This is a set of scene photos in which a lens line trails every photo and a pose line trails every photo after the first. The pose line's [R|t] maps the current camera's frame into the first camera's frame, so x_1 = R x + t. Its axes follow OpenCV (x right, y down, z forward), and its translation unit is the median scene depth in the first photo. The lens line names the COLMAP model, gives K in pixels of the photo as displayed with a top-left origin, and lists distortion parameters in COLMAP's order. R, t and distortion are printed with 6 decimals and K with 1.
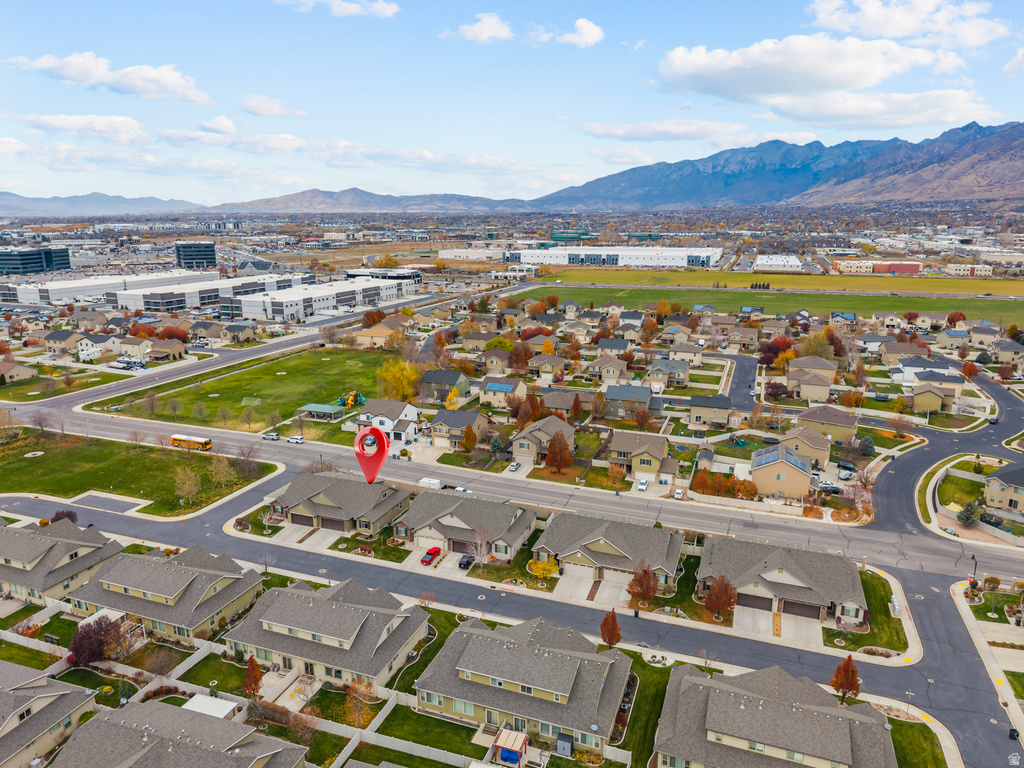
lens RADIAL K [[682.4, 0, 512.0], [0, 682.4, 384.0], [0, 0, 1]] dist [0.028071, -0.025175]
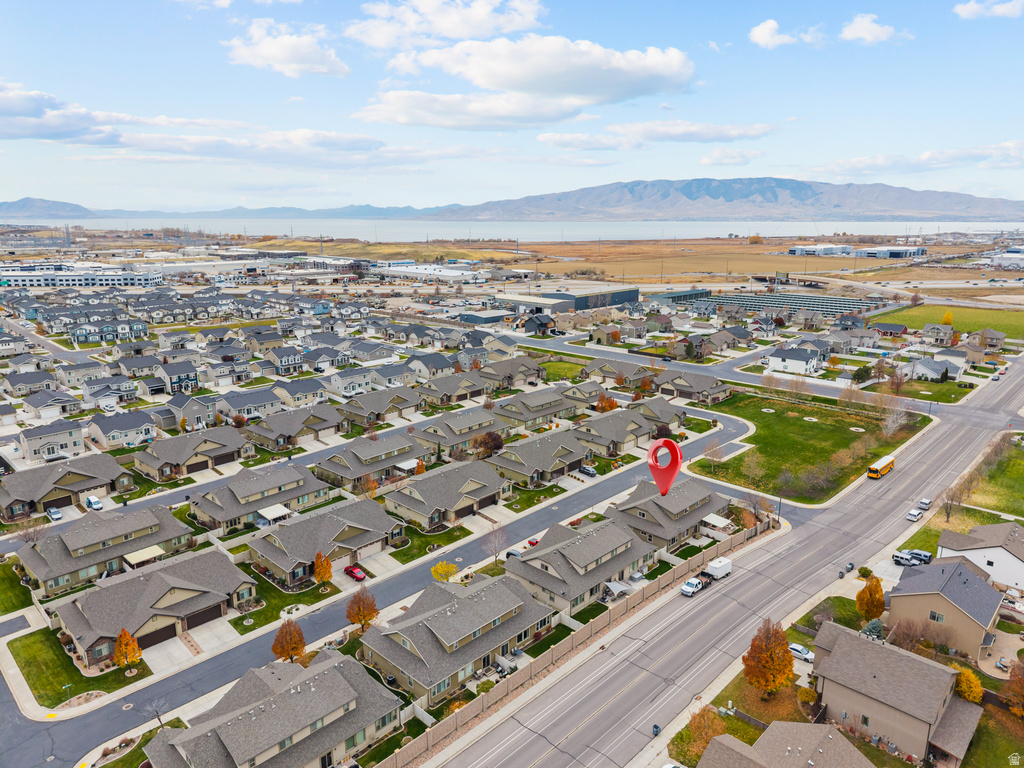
lens RADIAL K [[682.4, 0, 512.0], [0, 682.4, 384.0], [0, 0, 1]] dist [0.028071, -0.025175]
pose [[-0.405221, 0.214615, -0.888671, 0.477434], [-0.220164, 0.920538, 0.322703, -0.186646], [0.887313, 0.326419, -0.325771, 0.747137]]
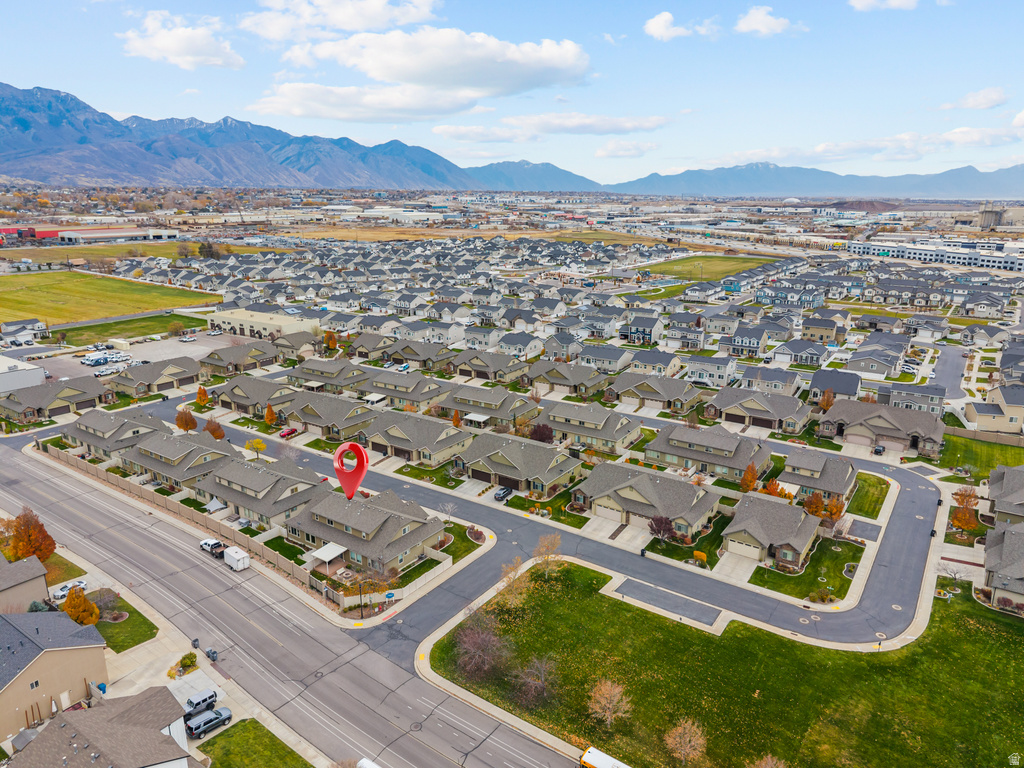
lens RADIAL K [[682.4, 0, 512.0], [0, 682.4, 384.0], [0, 0, 1]] dist [0.028071, -0.025175]
pose [[-0.968040, -0.070171, 0.240780, -0.432590], [0.056727, 0.873917, 0.482753, -0.266074], [-0.244297, 0.480983, -0.842006, 1.111181]]
